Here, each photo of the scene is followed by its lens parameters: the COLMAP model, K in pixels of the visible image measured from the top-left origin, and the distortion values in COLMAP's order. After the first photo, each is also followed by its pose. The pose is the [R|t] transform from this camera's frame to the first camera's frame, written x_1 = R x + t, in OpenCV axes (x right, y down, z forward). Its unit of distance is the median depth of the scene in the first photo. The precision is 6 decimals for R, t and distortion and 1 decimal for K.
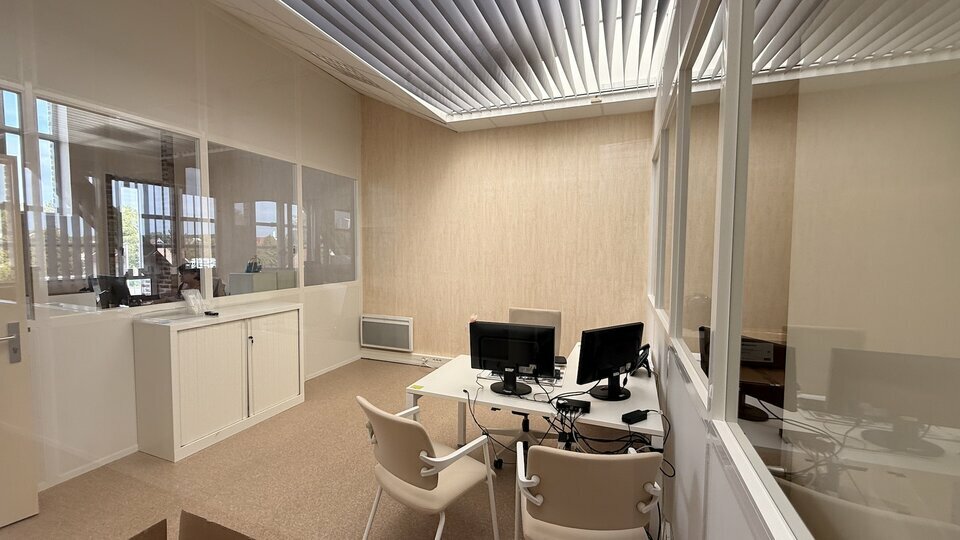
lens RADIAL K [[376.2, 0, 477.2], [0, 376.2, 274.2], [0, 0, 1]] dist [0.002647, -0.000645]
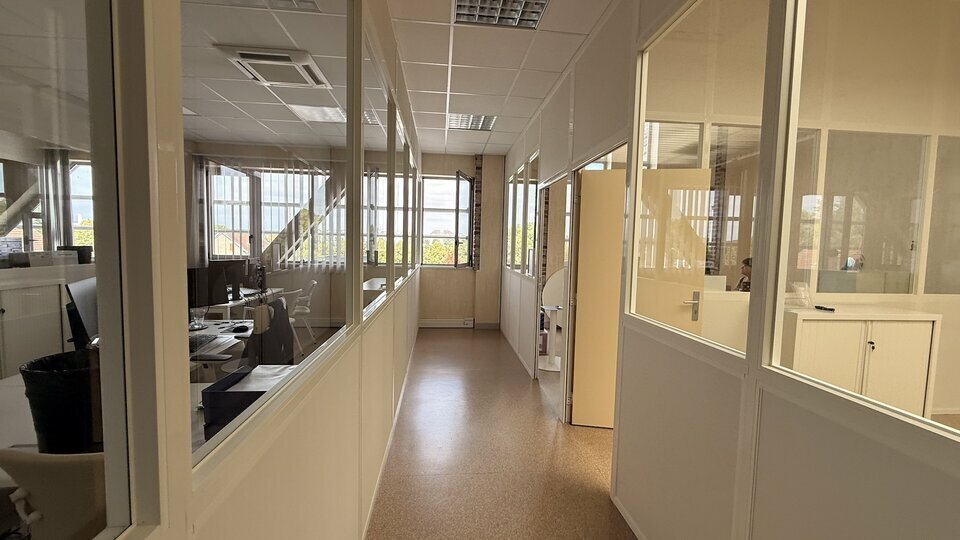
lens RADIAL K [[376.2, 0, 478.3], [0, 376.2, 272.4], [0, 0, 1]] dist [0.002647, -0.000645]
pose [[0.452523, 0.071319, -0.888896, -0.216317], [-0.082934, 0.995842, 0.037679, 0.042110], [0.887888, 0.056669, 0.456557, -0.196726]]
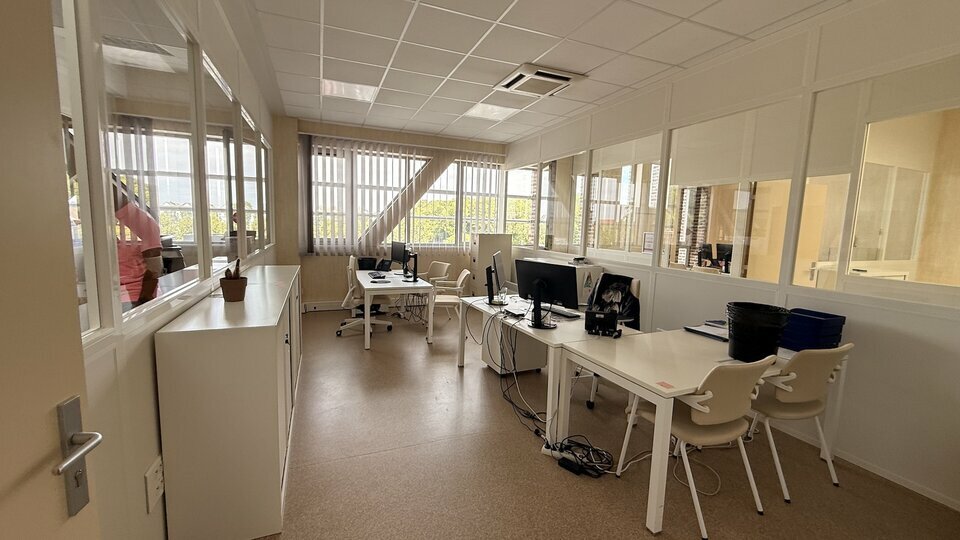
lens RADIAL K [[376.2, 0, 471.6], [0, 376.2, 263.8], [0, 0, 1]] dist [0.002647, -0.000645]
pose [[0.687519, 0.088680, -0.720731, -0.589811], [-0.075075, 0.995877, 0.050920, 0.102466], [0.722275, 0.019101, 0.691342, -1.112379]]
